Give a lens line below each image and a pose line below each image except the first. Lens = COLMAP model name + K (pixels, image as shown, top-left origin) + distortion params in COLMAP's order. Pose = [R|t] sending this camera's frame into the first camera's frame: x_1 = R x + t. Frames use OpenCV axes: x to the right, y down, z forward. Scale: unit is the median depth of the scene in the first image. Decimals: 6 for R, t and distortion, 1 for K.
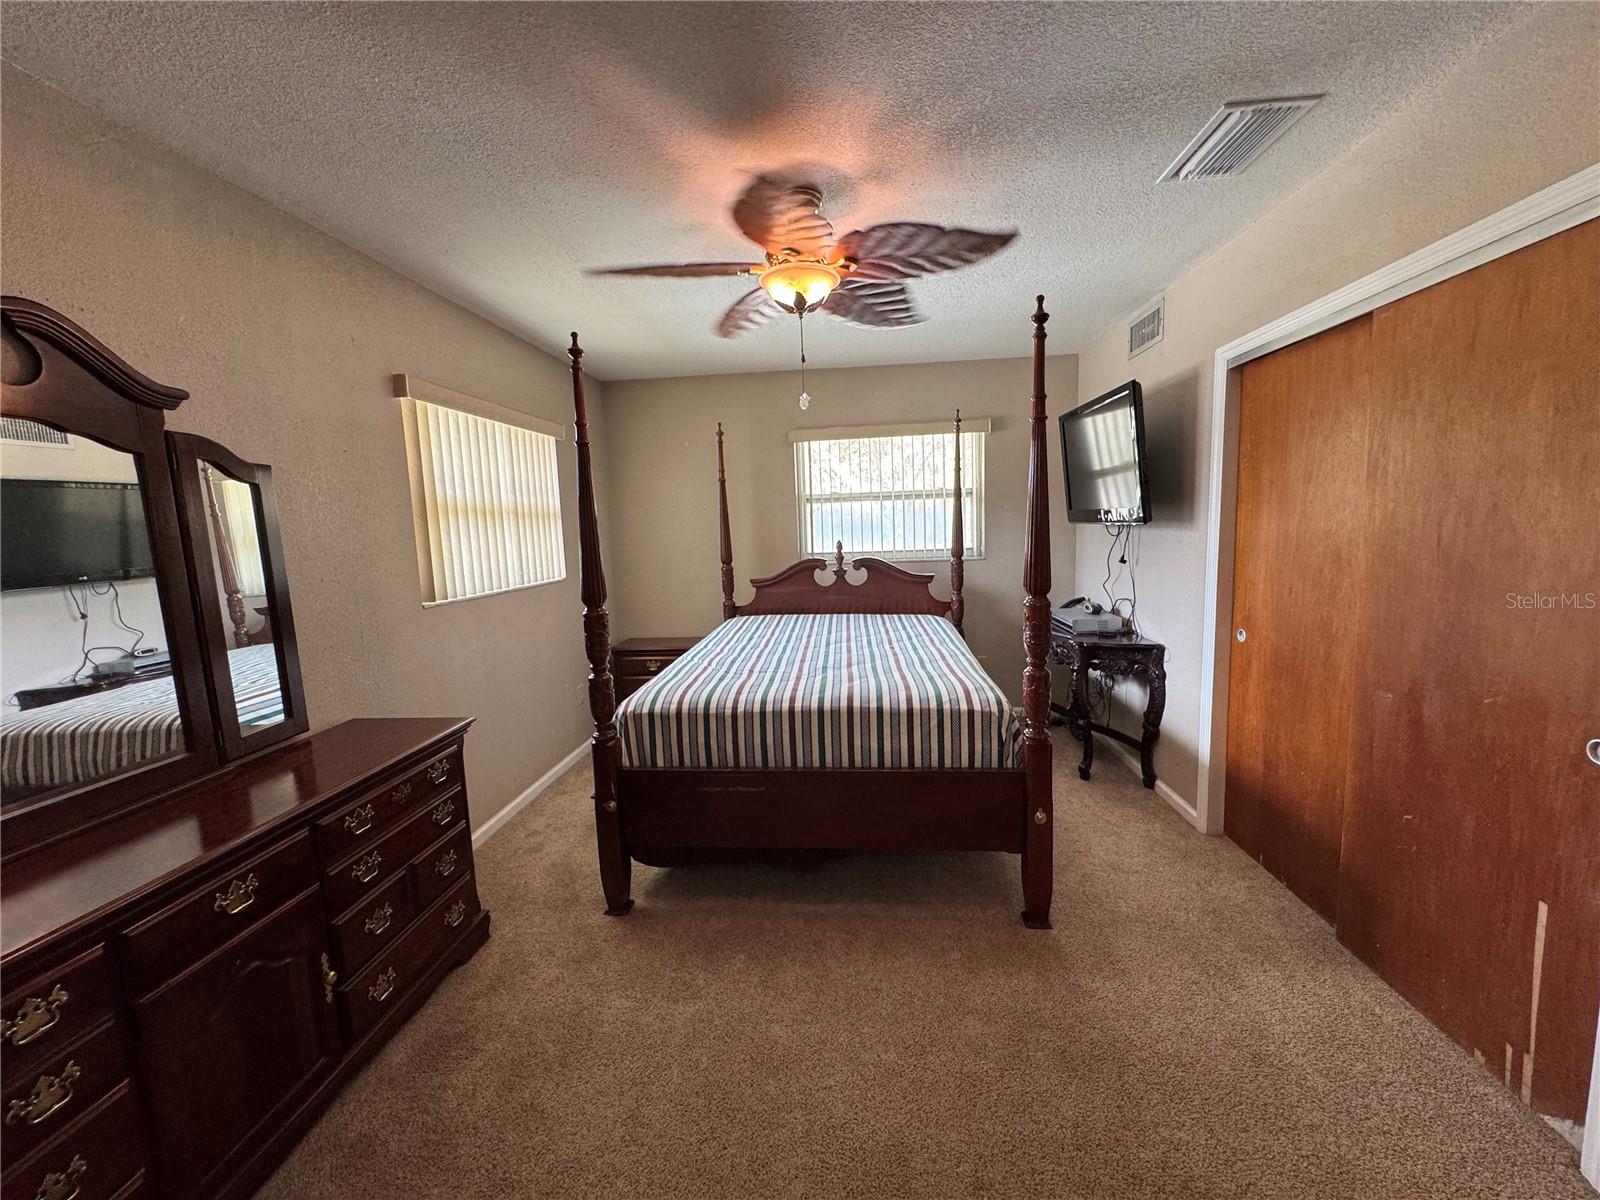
lens RADIAL K [[643.2, 0, 798.8], [0, 643.2, 601.2], [0, 0, 1]] dist [-0.001606, -0.000065]
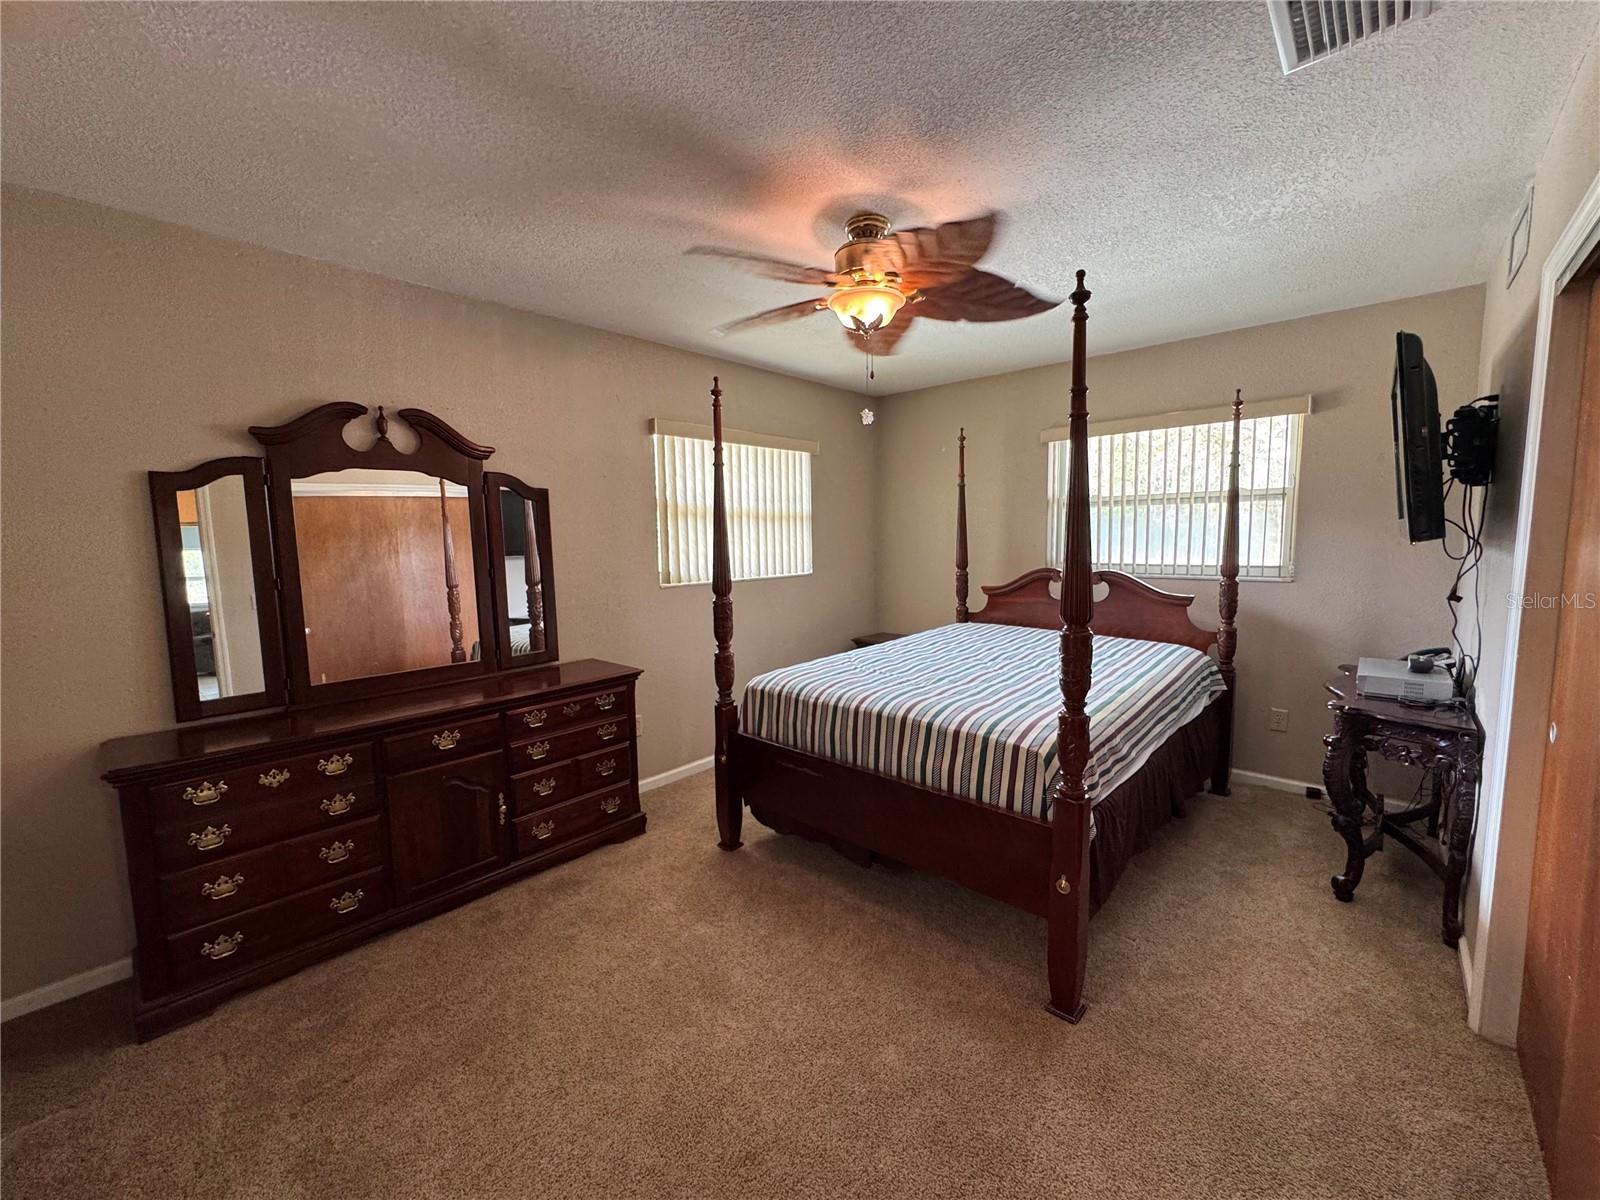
lens RADIAL K [[643.2, 0, 798.8], [0, 643.2, 601.2], [0, 0, 1]] dist [-0.001606, -0.000065]
pose [[0.795721, 0.086290, -0.599485, 0.520230], [-0.085282, 0.995901, 0.030152, -0.030262], [0.599629, 0.027132, 0.799818, 0.093365]]
